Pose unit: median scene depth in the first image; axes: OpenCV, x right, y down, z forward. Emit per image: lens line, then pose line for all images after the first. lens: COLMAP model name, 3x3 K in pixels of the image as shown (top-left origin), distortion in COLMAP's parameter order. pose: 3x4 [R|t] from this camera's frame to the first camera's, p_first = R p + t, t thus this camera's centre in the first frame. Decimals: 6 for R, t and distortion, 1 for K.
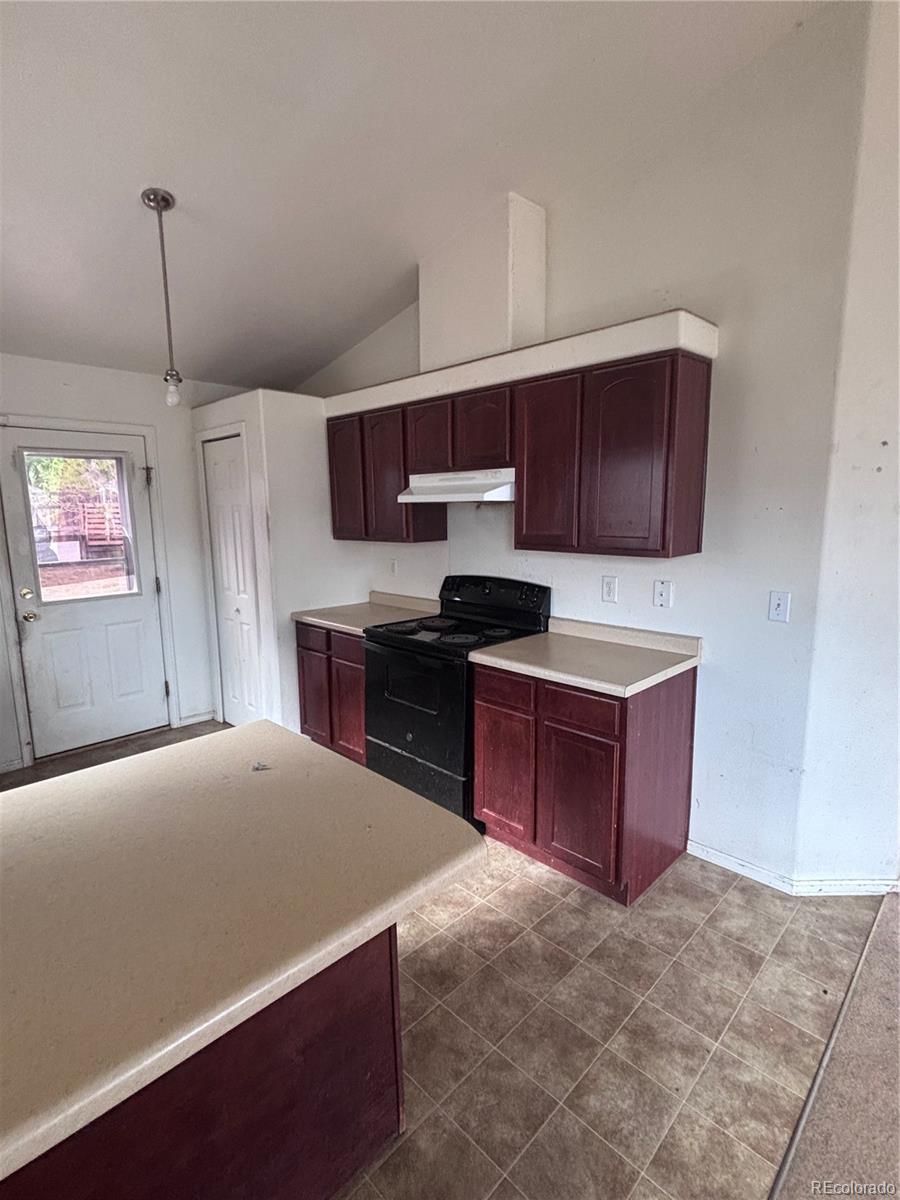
lens RADIAL K [[588.2, 0, 450.0], [0, 588.2, 600.0], [0, 0, 1]] dist [0.002870, 0.010388]
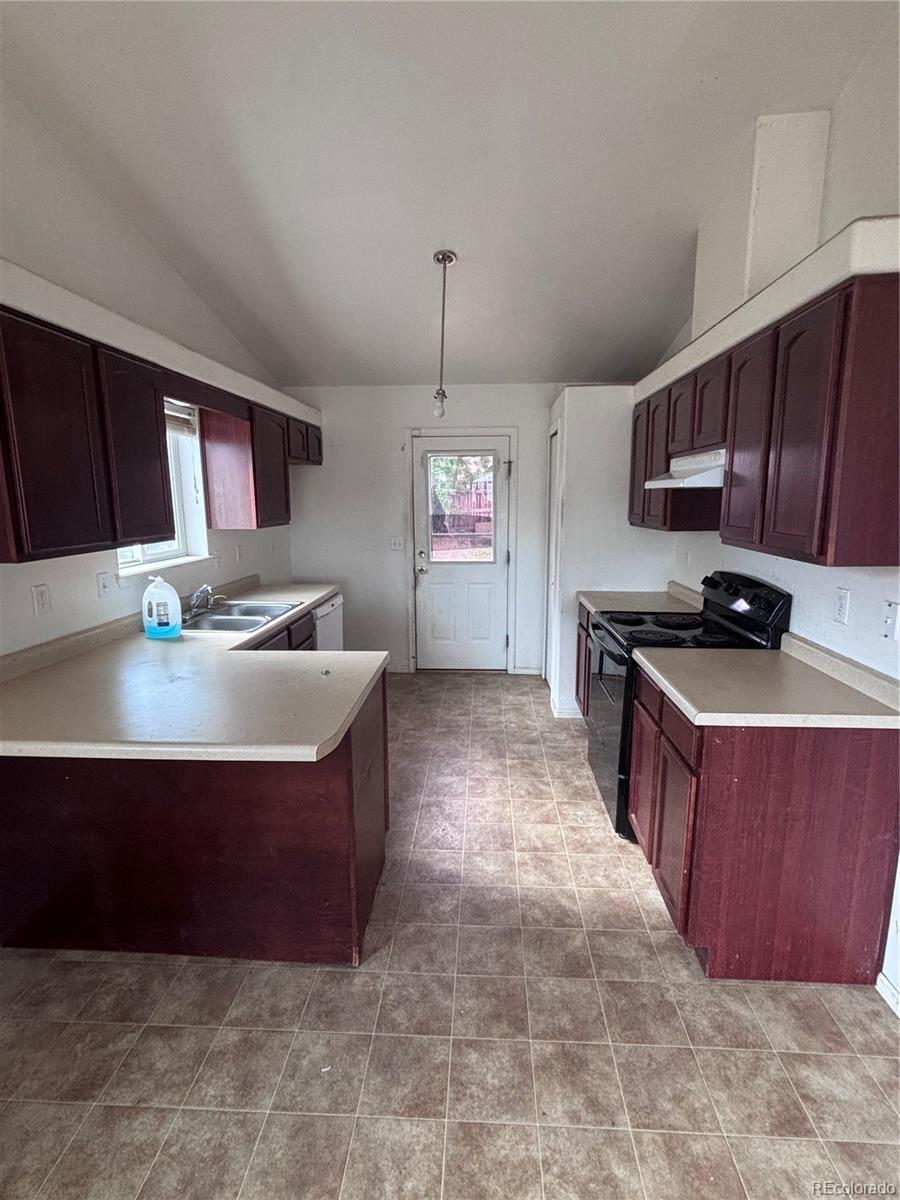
lens RADIAL K [[576.3, 0, 451.7], [0, 576.3, 608.4], [0, 0, 1]] dist [-0.015778, 0.017256]
pose [[0.665723, 0.146721, -0.731632, 0.592972], [-0.113070, 0.988992, 0.095447, -0.036128], [0.737583, 0.019184, 0.674984, 0.176165]]
